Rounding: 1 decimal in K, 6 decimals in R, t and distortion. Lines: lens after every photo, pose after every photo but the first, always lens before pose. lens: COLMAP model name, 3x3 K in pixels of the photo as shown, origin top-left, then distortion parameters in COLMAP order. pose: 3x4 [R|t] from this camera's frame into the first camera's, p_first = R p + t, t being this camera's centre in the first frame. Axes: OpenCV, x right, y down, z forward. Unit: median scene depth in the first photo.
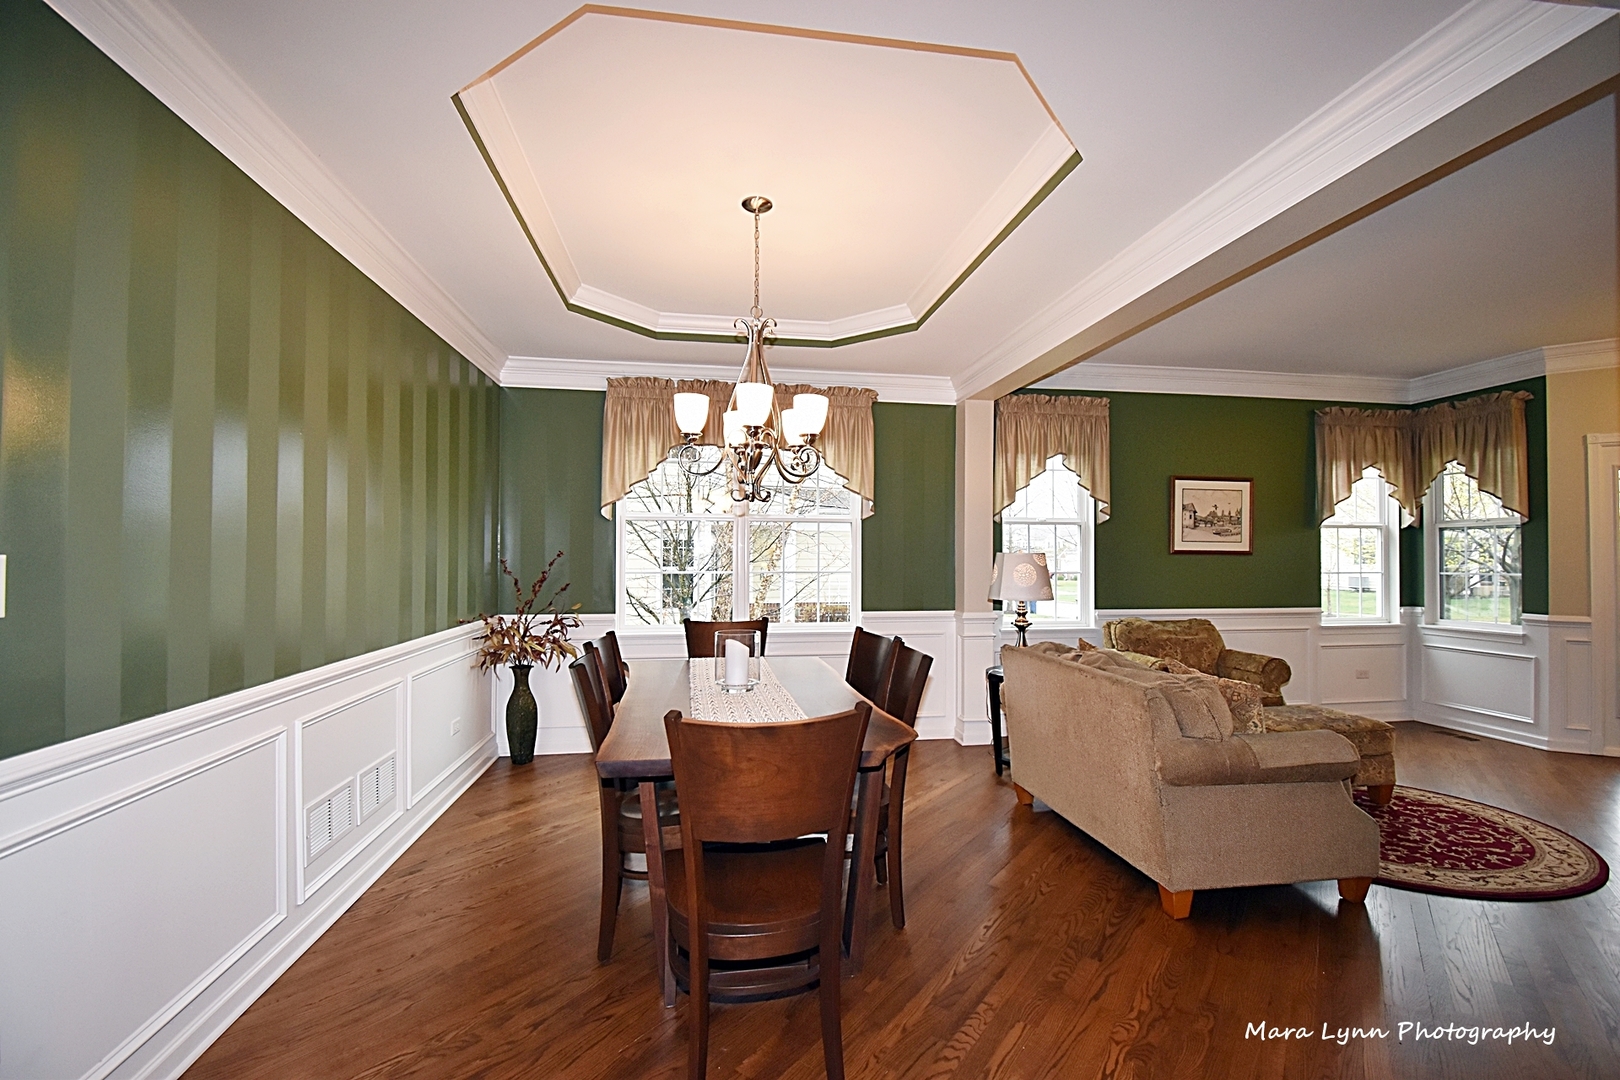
lens RADIAL K [[707.2, 0, 810.7], [0, 707.2, 546.2], [0, 0, 1]] dist [0.001947, -0.018309]
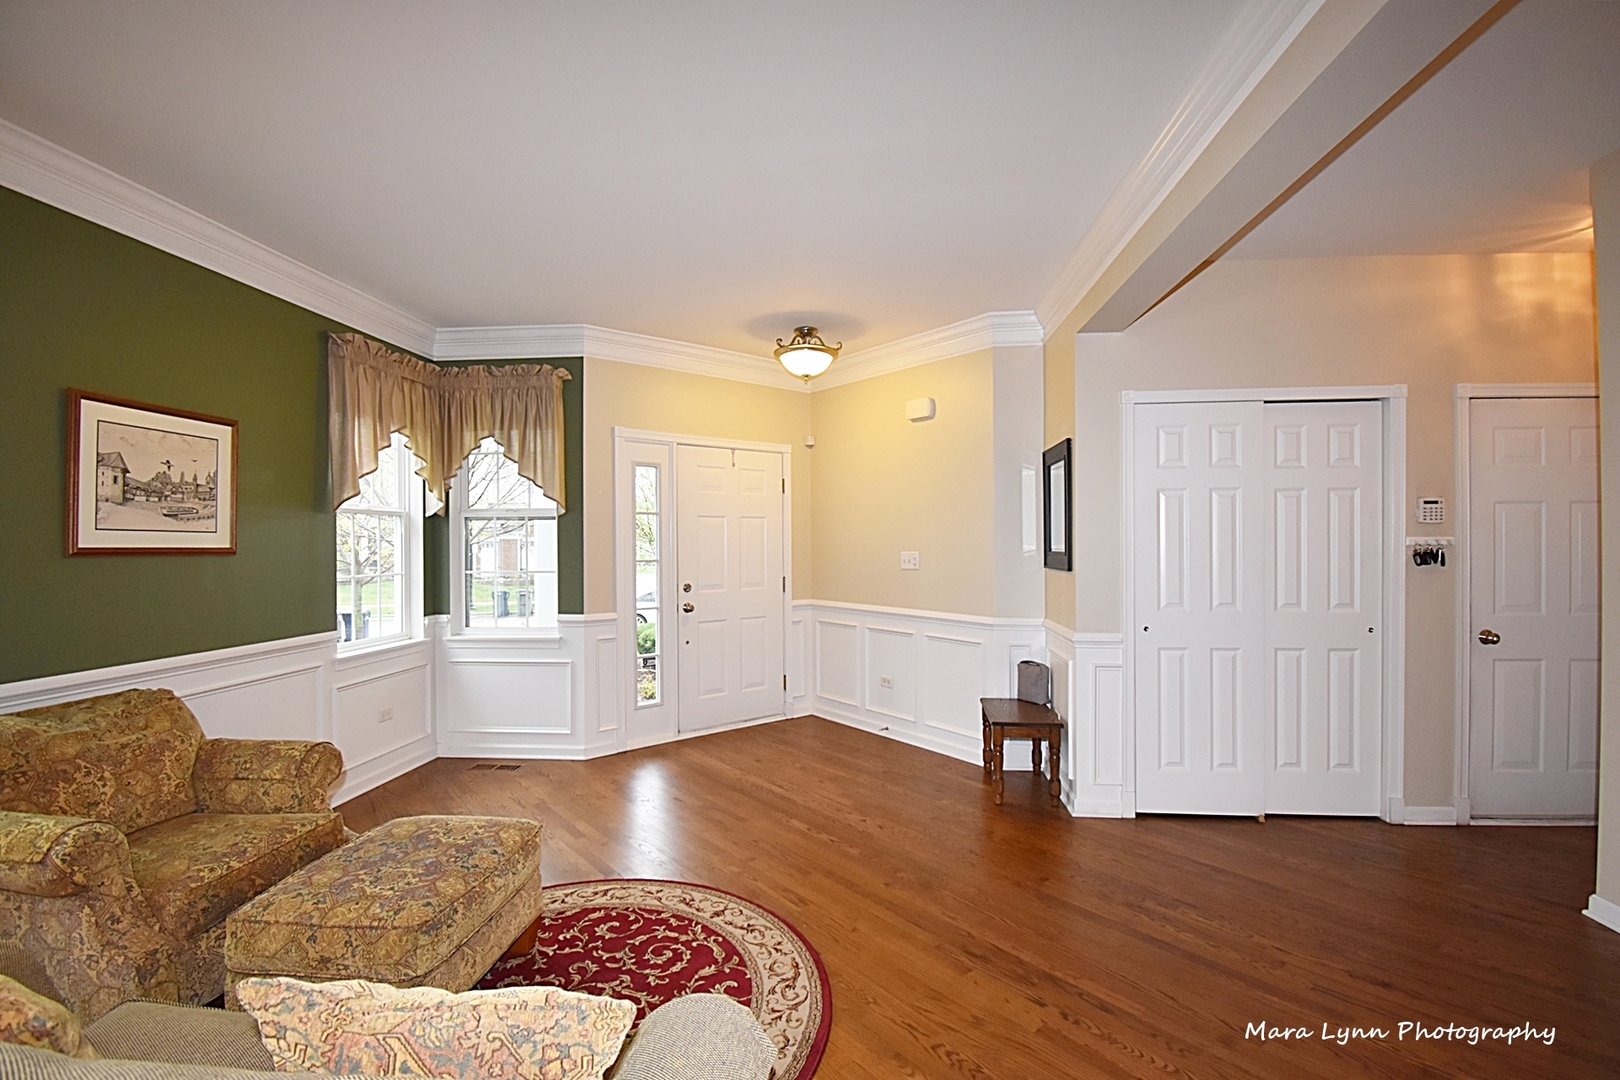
lens RADIAL K [[718.8, 0, 820.5], [0, 718.8, 549.7], [0, 0, 1]] dist [0.001707, -0.019935]
pose [[0.226590, -0.012018, 0.973916, 0.188480], [-0.010712, 0.999833, 0.014830, -0.005939], [-0.973931, -0.013793, 0.226423, 0.454742]]
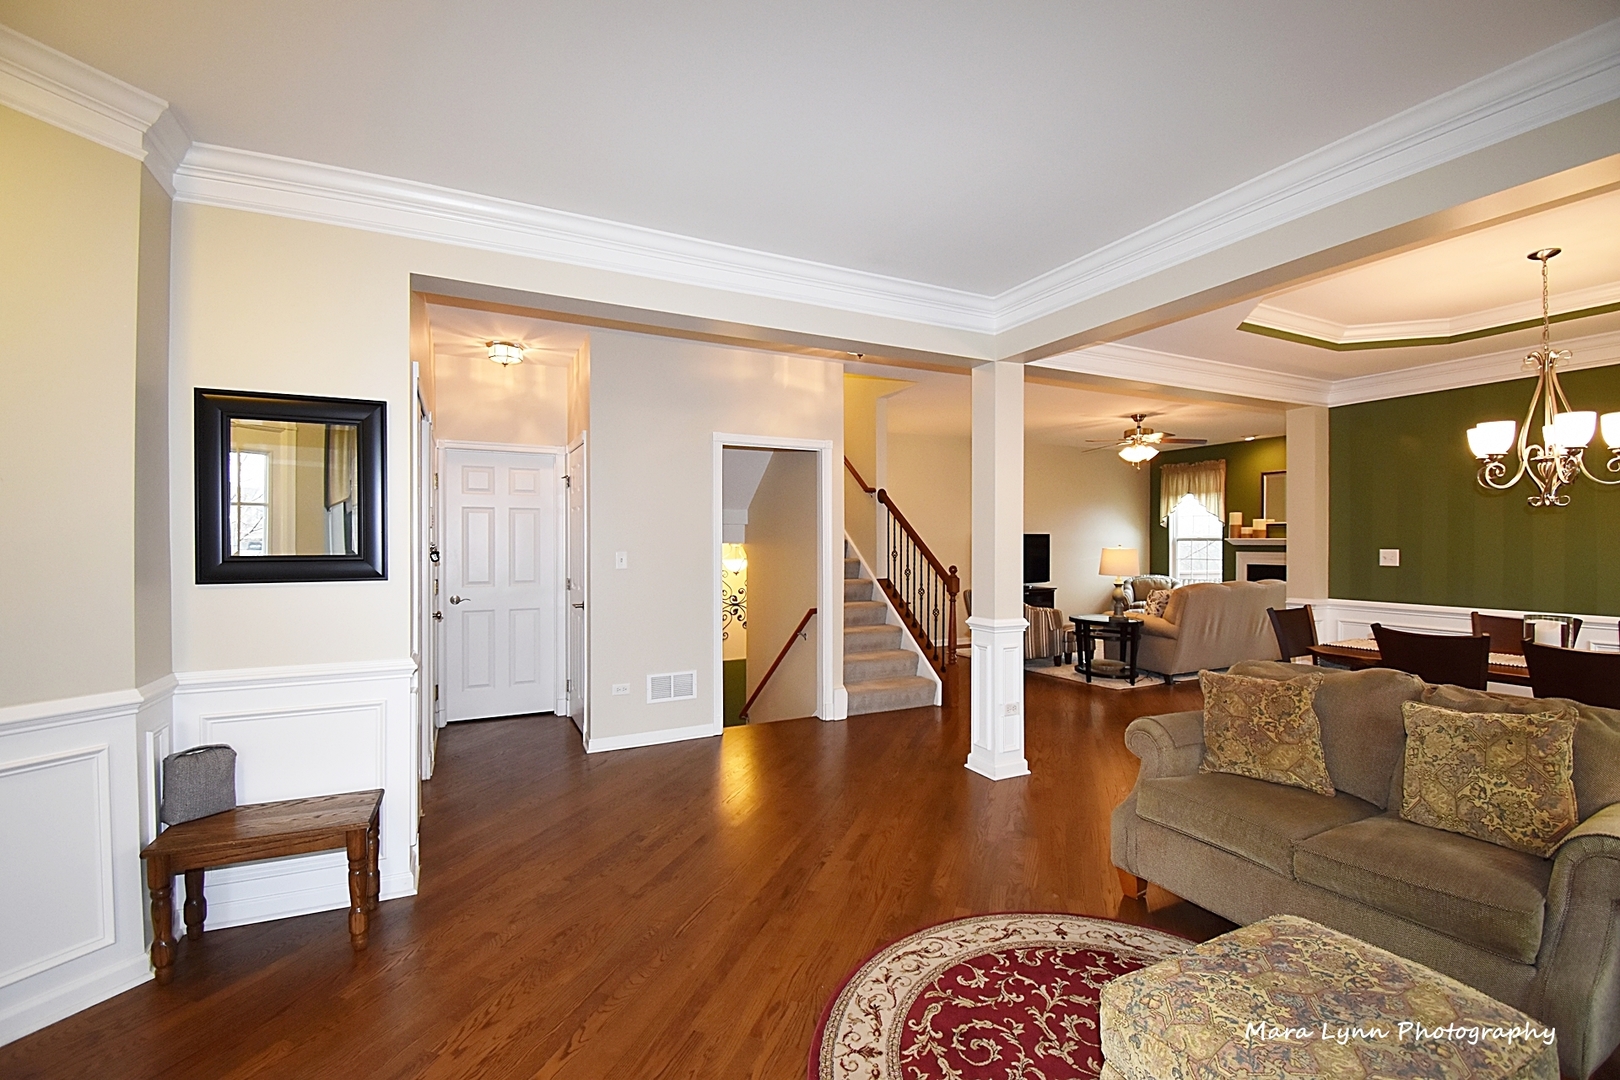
lens RADIAL K [[707.2, 0, 810.7], [0, 707.2, 546.2], [0, 0, 1]] dist [0.001947, -0.018309]
pose [[-0.951962, 0.002130, -0.306208, 0.842343], [0.004946, 0.999952, -0.008419, 0.003984], [0.306175, -0.009529, -0.951927, 1.008416]]
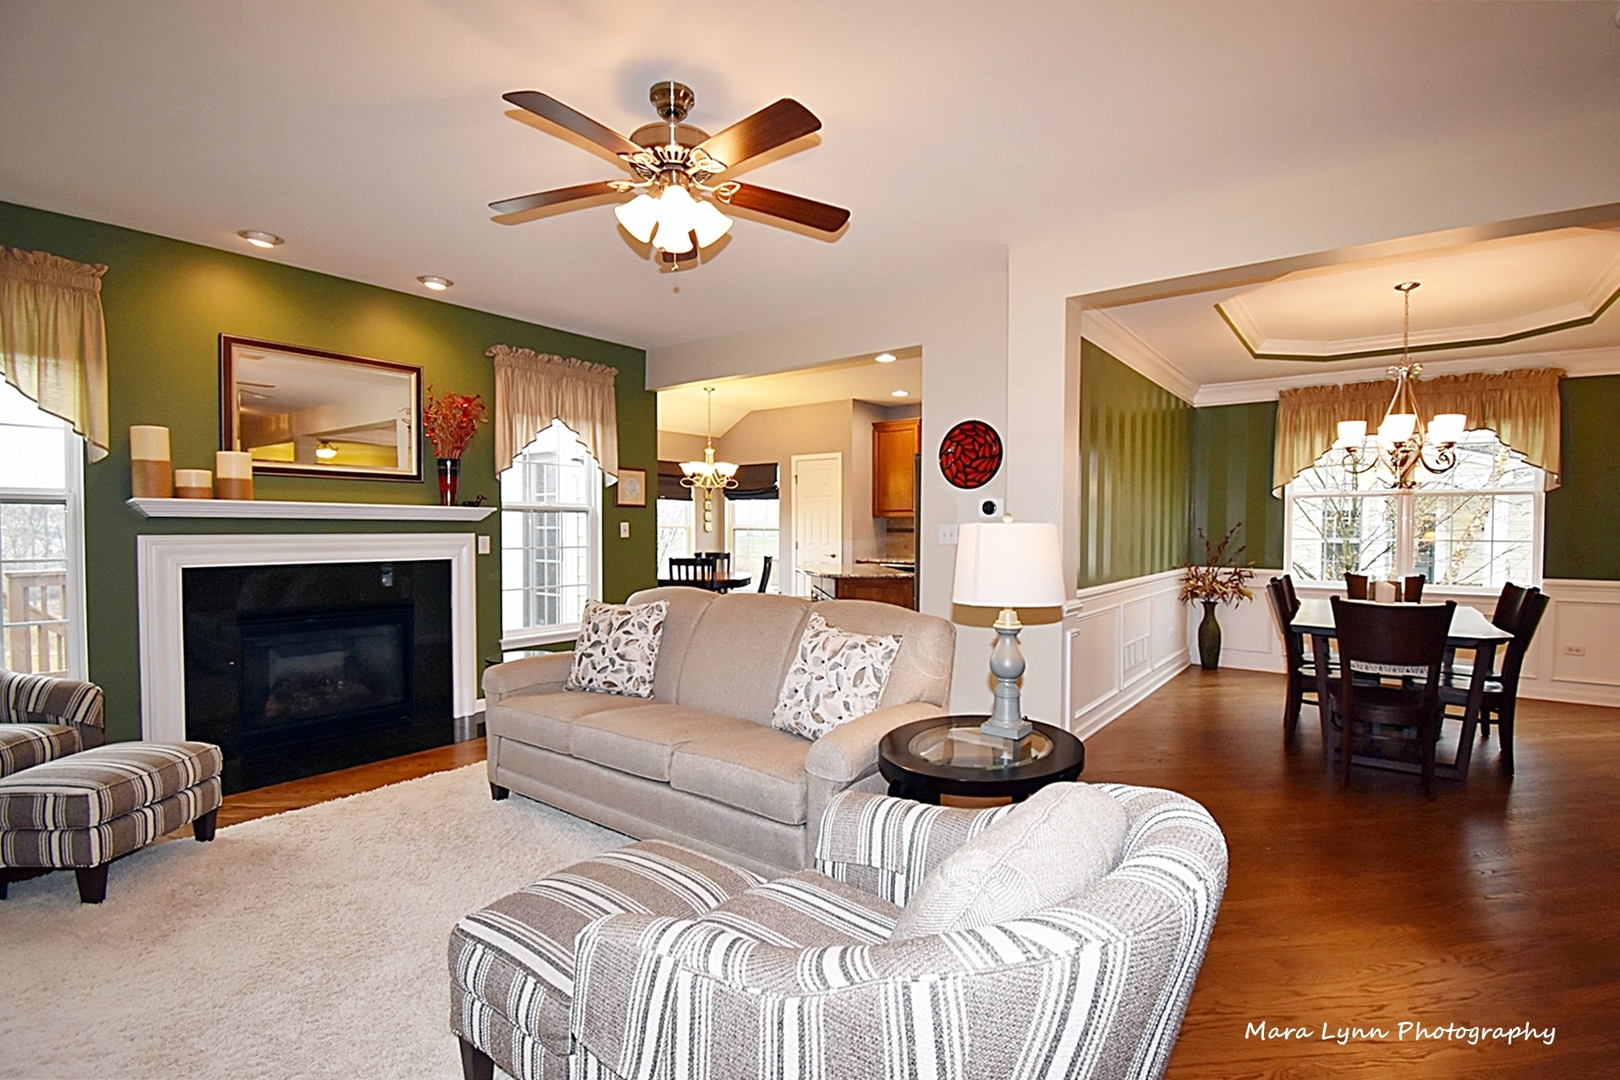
lens RADIAL K [[741.8, 0, 824.5], [0, 741.8, 544.1], [0, 0, 1]] dist [0.012612, -0.022884]
pose [[0.700245, 0.019858, -0.713627, 0.109120], [0.005789, 0.999422, 0.033492, -0.003401], [0.713879, -0.027583, 0.699725, -0.564306]]
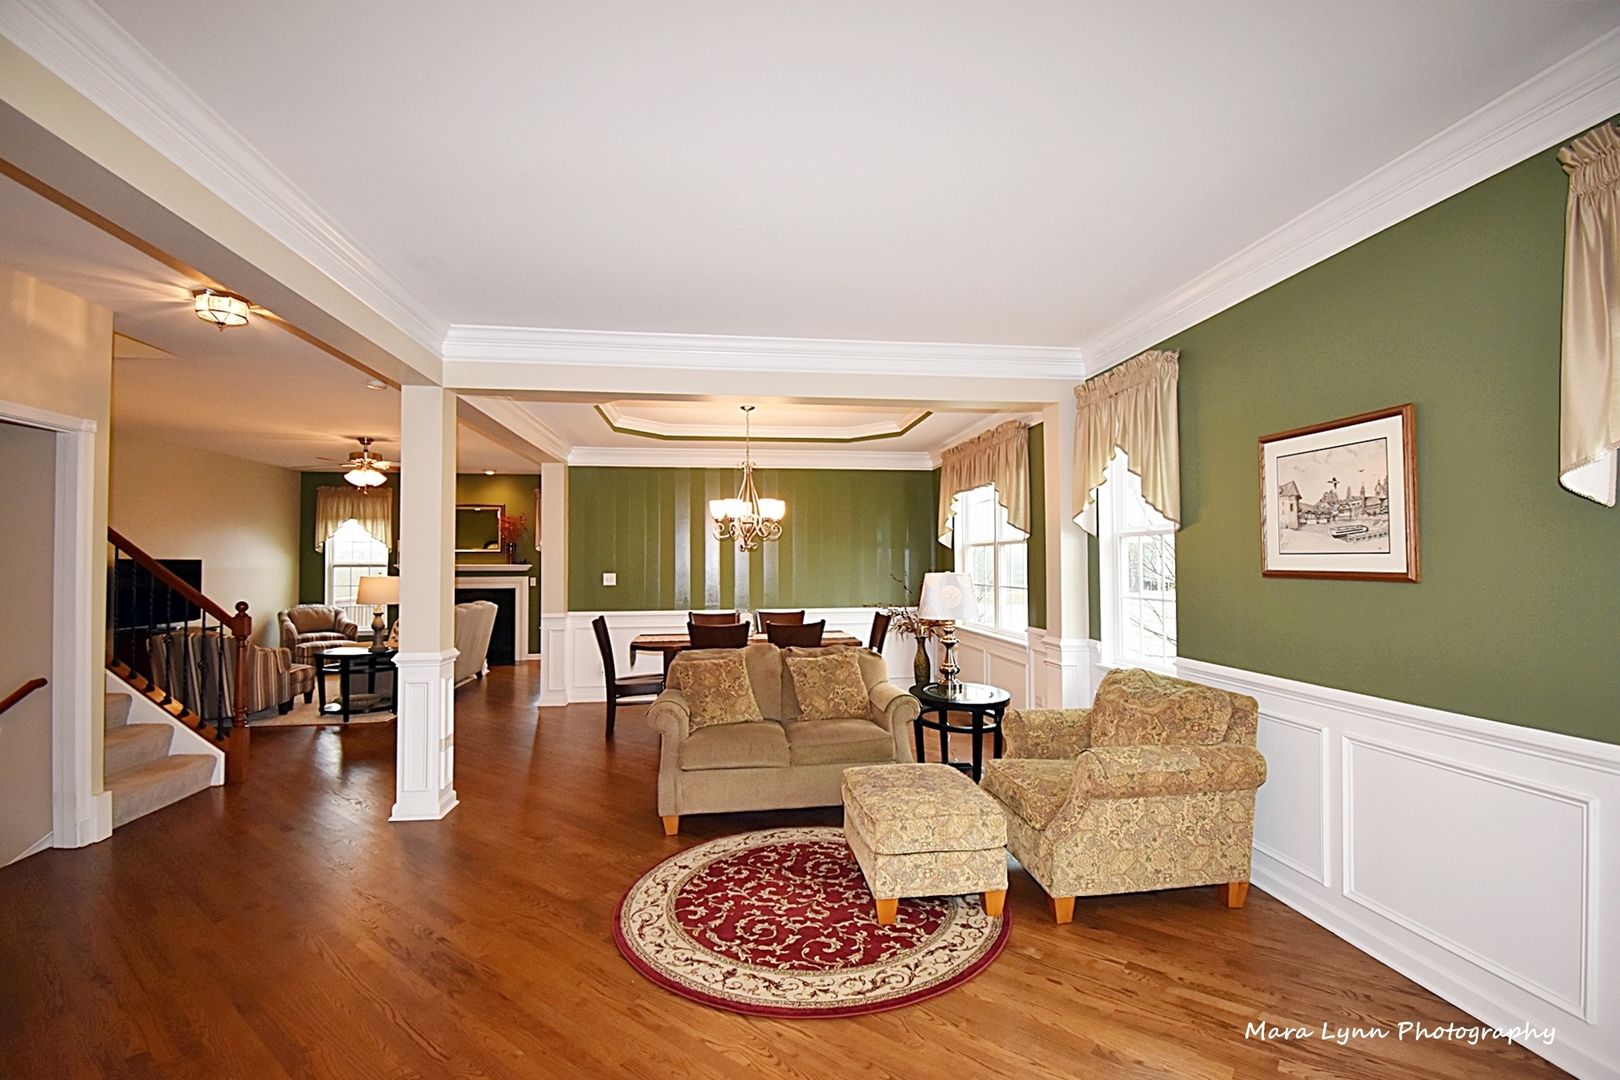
lens RADIAL K [[718.8, 0, 820.5], [0, 718.8, 549.7], [0, 0, 1]] dist [0.001707, -0.019935]
pose [[-0.007316, -0.019351, -0.999786, 1.199737], [0.020265, 0.999605, -0.019495, -0.007072], [0.999768, -0.020404, -0.006921, 0.721647]]
